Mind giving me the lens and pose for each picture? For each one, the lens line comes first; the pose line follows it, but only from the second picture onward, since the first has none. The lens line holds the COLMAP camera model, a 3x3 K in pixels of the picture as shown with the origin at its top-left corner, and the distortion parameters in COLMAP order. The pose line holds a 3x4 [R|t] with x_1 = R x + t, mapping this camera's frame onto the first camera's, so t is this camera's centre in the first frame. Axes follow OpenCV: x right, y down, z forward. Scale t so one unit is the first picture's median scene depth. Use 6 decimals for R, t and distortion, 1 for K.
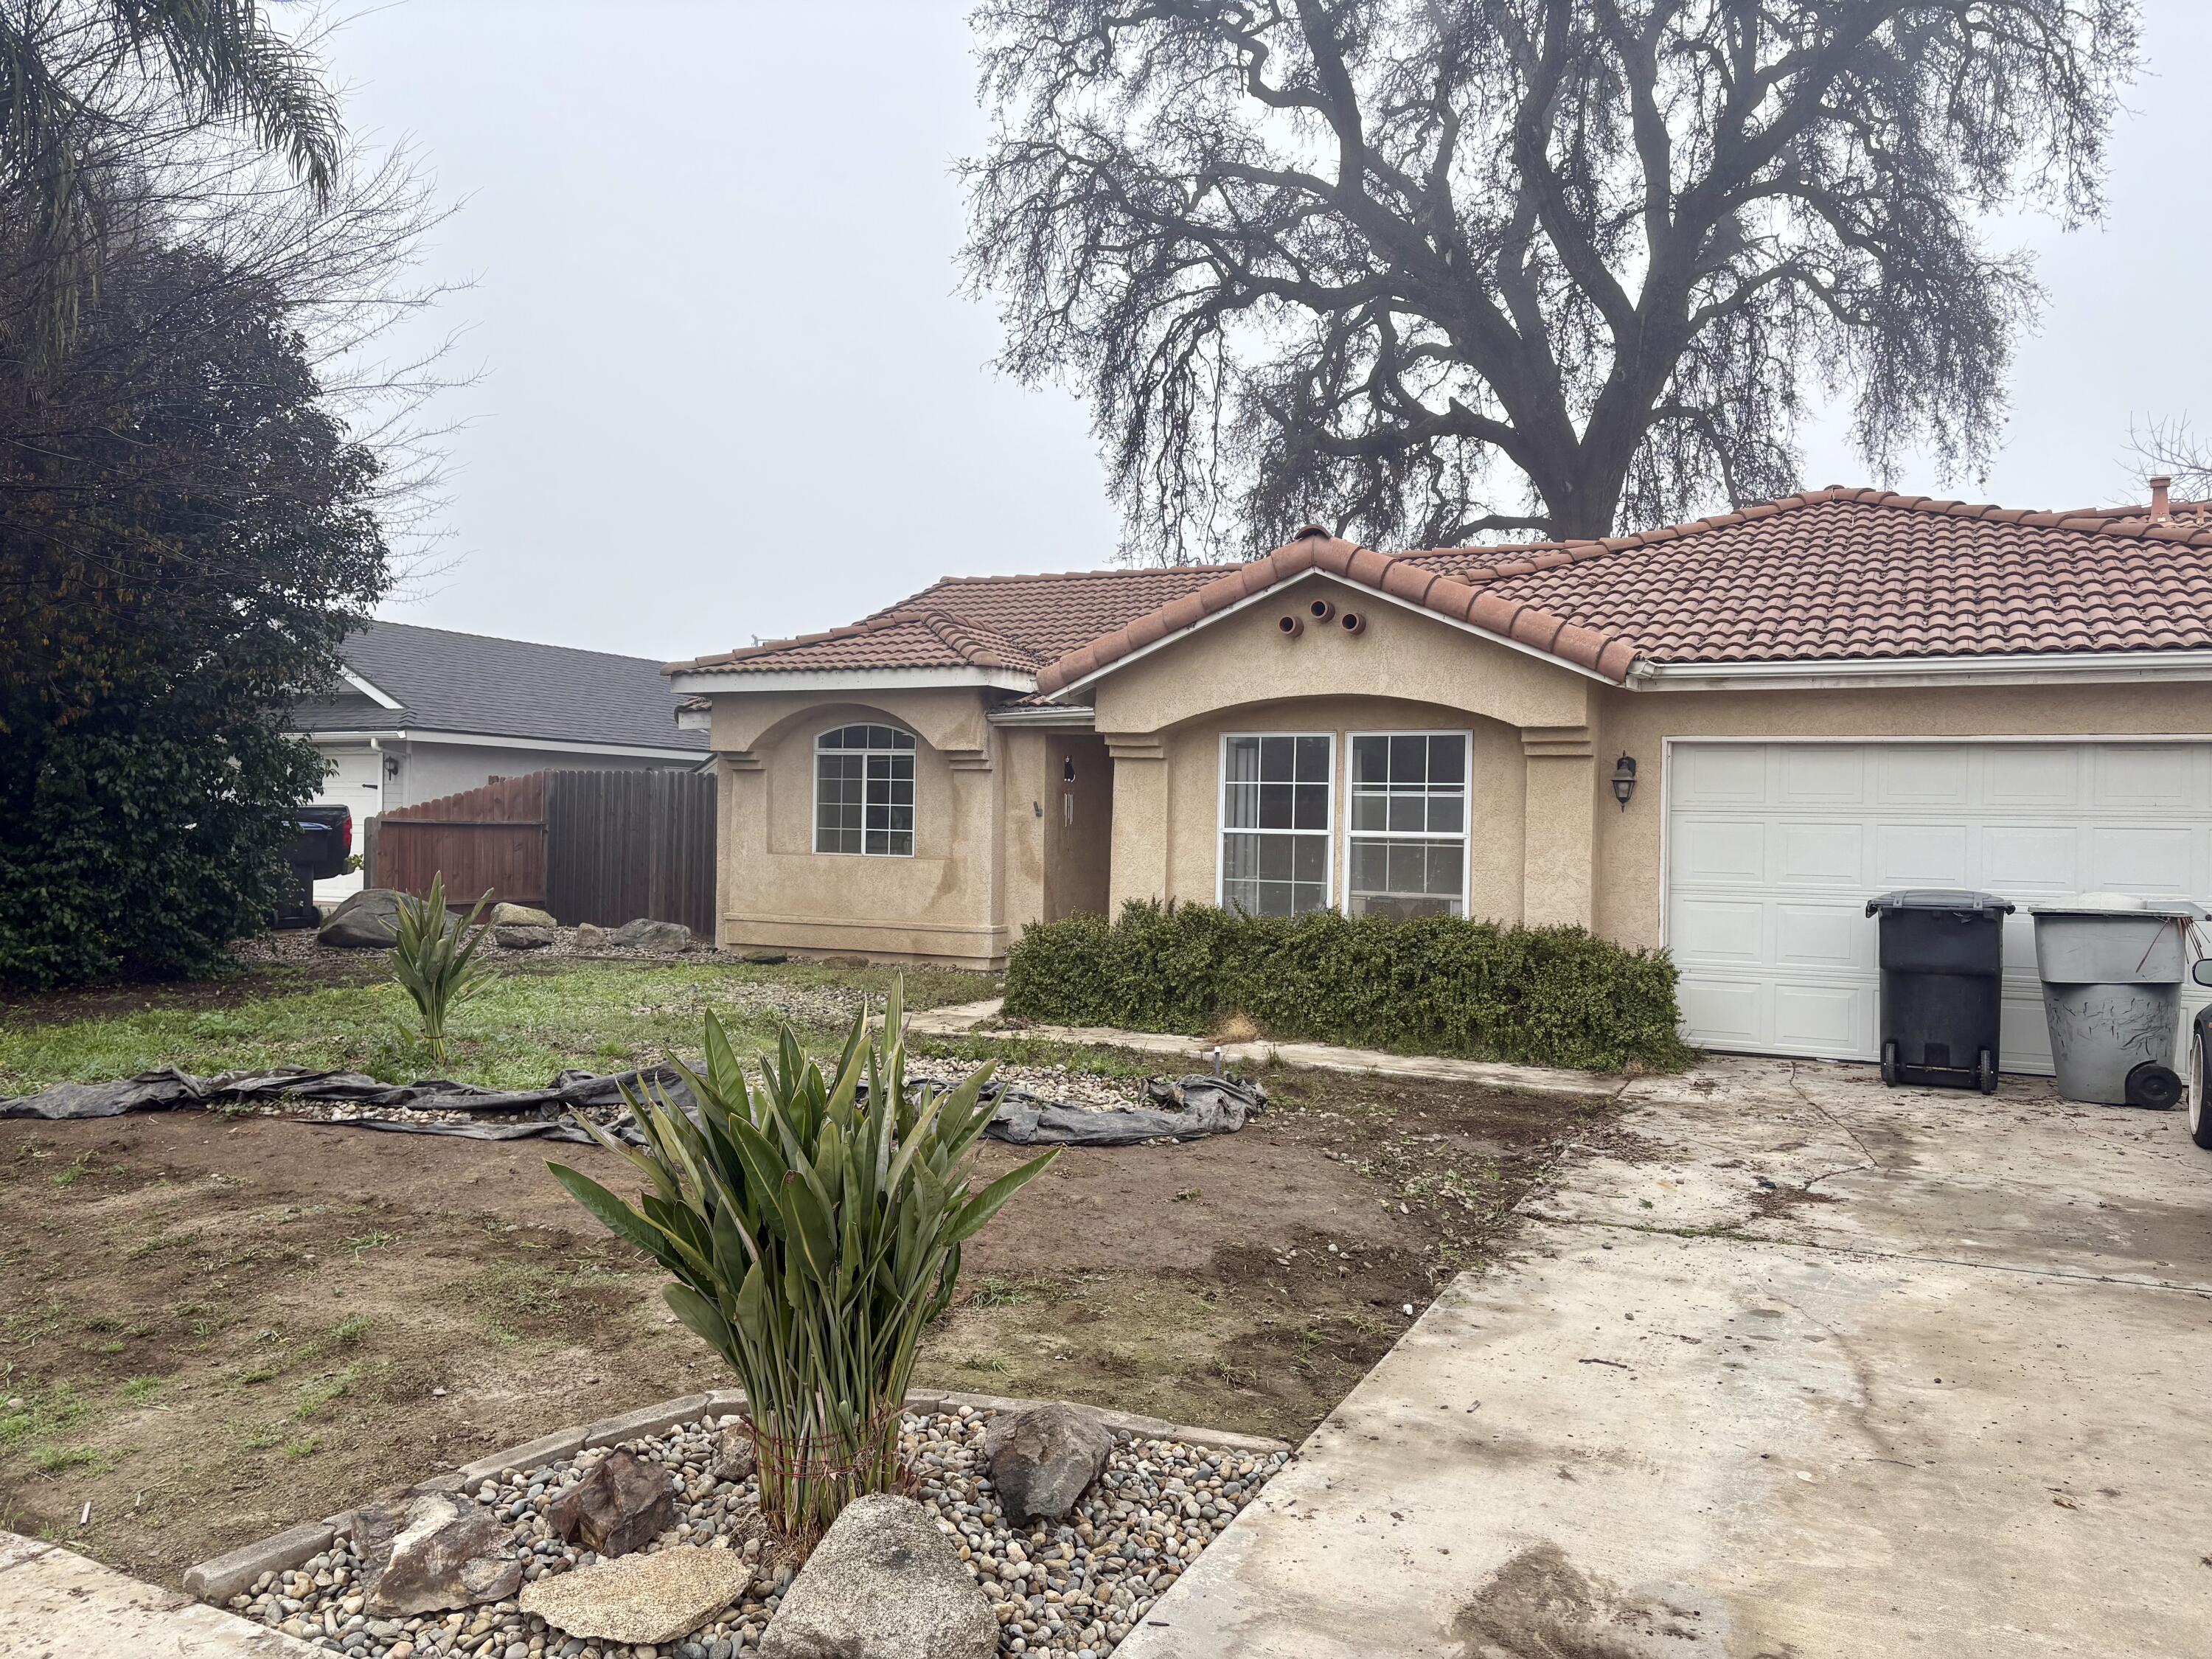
lens RADIAL K [[1643.9, 0, 1109.4], [0, 1643.9, 839.1], [0, 0, 1]] dist [0.037624, -0.010835]
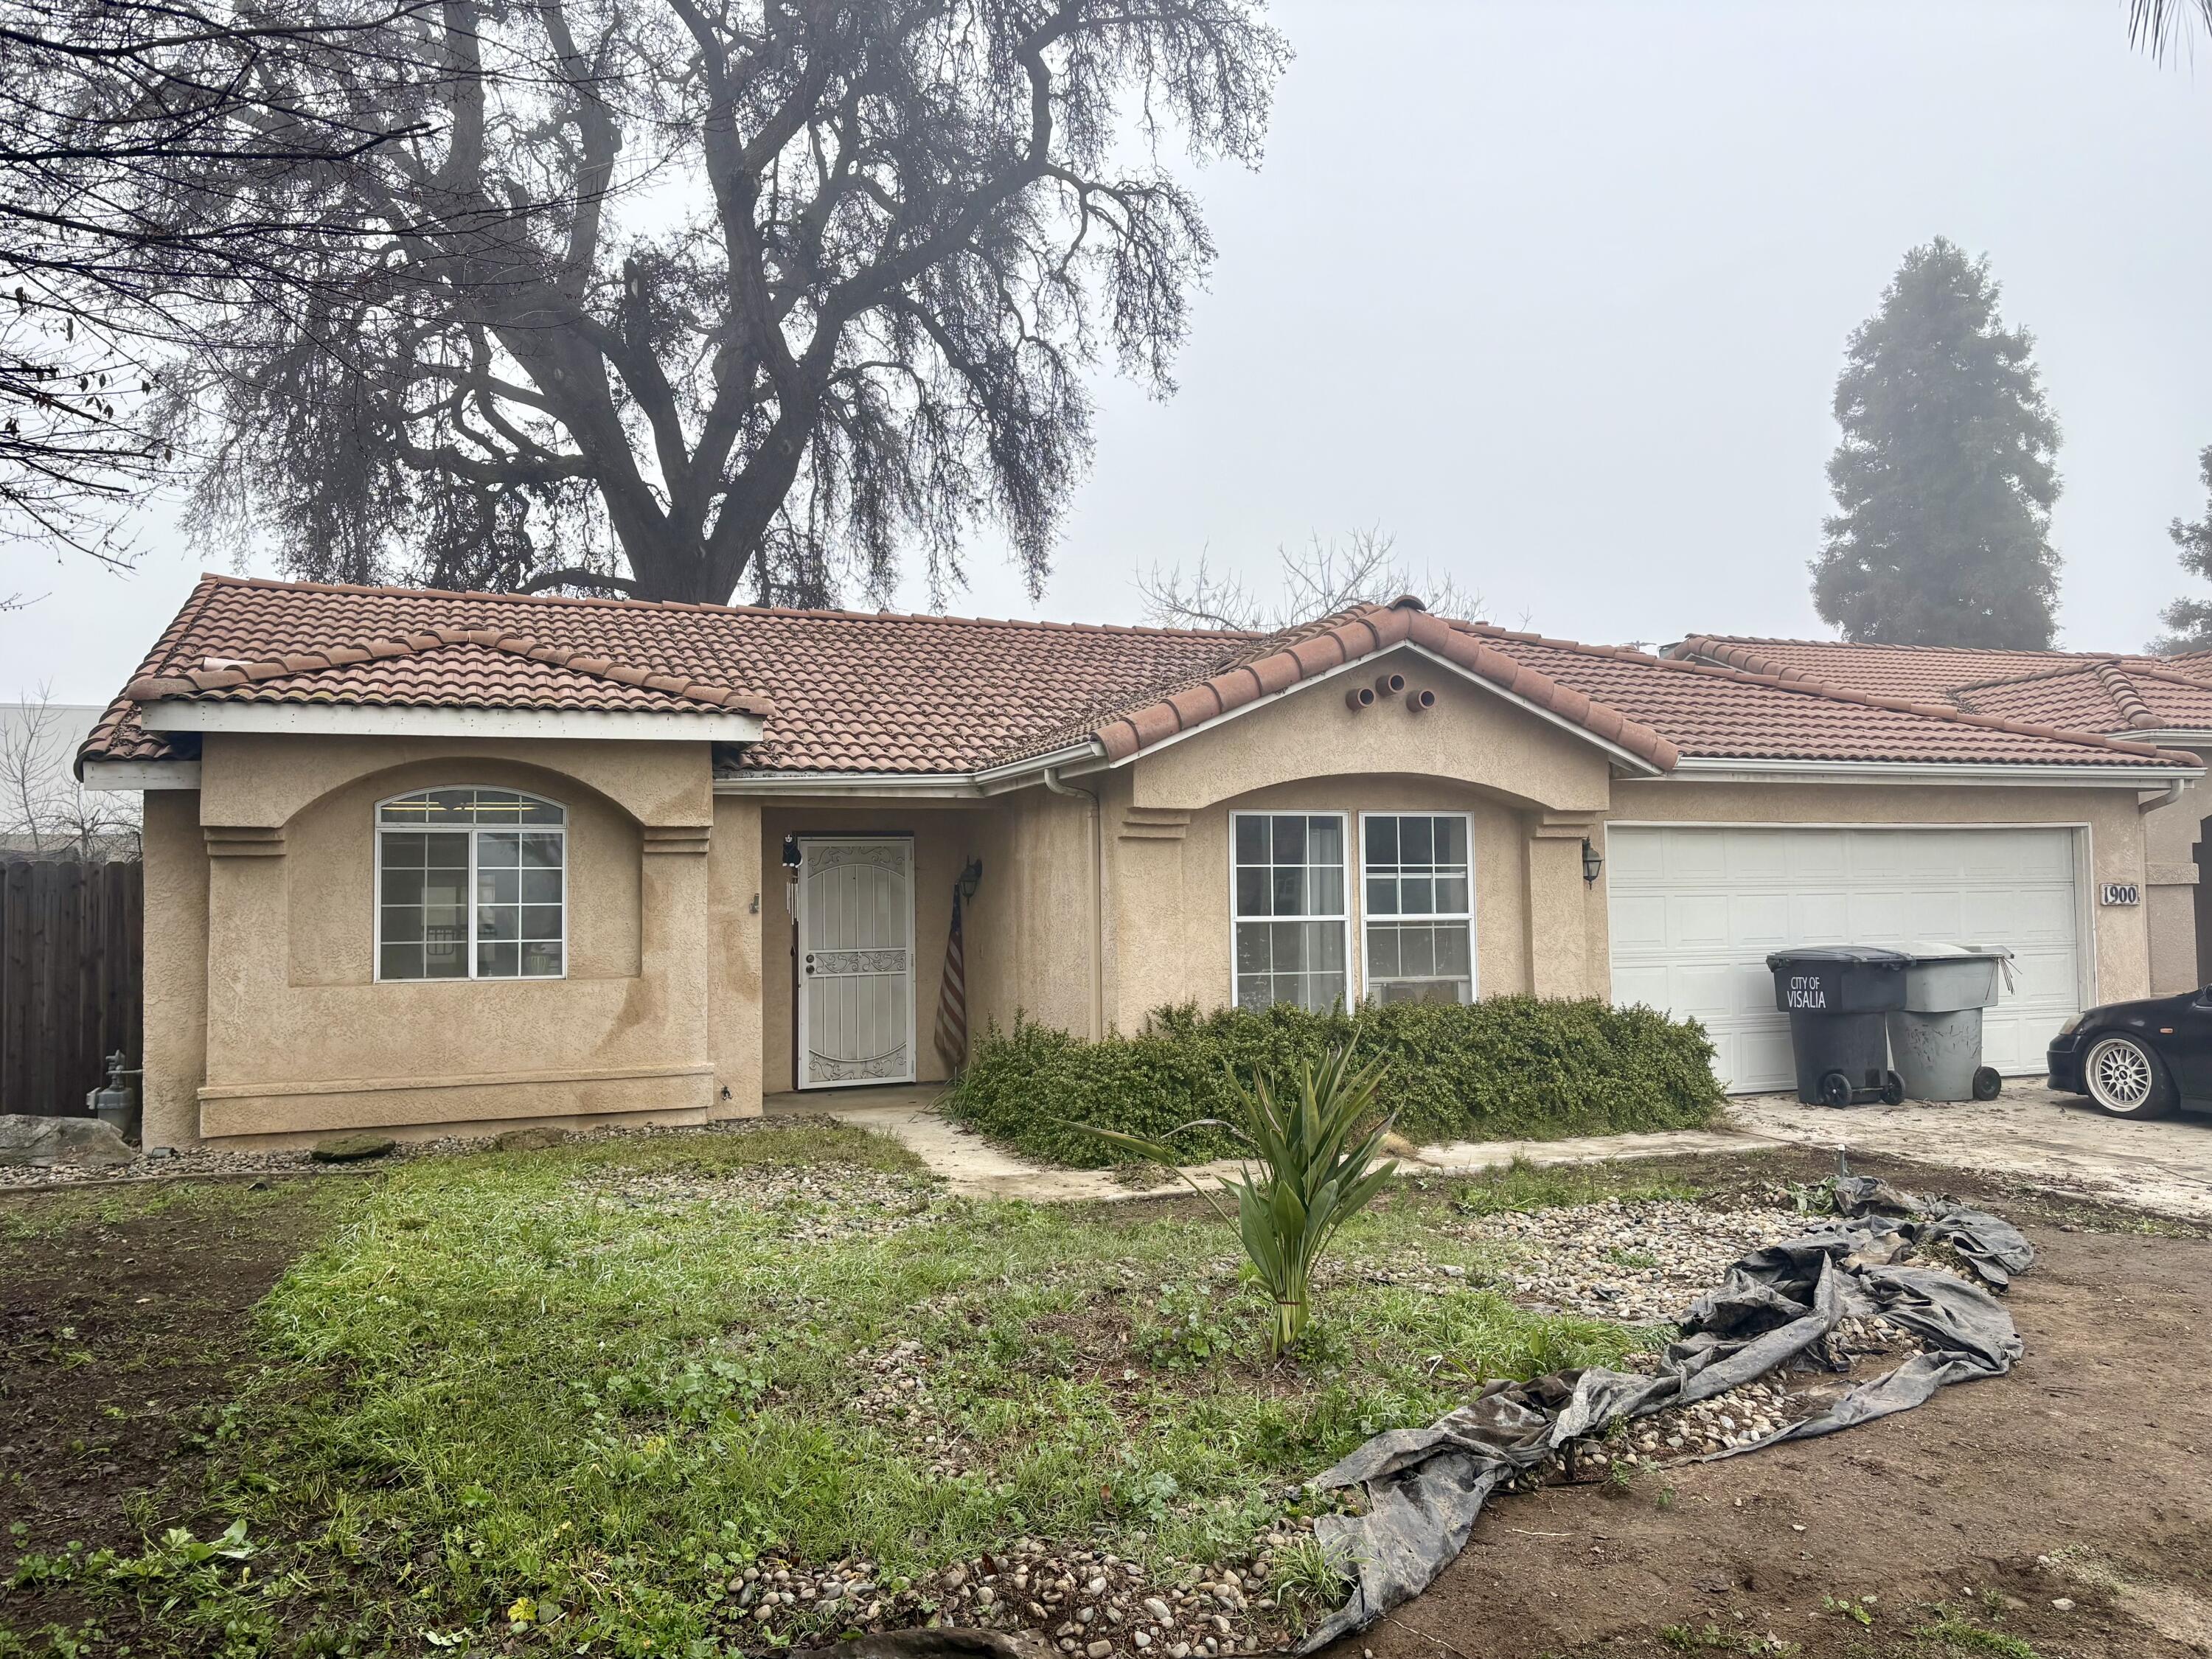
lens RADIAL K [[1643.9, 0, 1108.3], [0, 1643.9, 814.4], [0, 0, 1]] dist [0.037624, -0.010835]
pose [[0.666227, 0.008057, 0.745706, -0.660498], [0.034265, 0.998555, -0.041402, -0.028908], [-0.744962, 0.053134, 0.664988, 0.471574]]
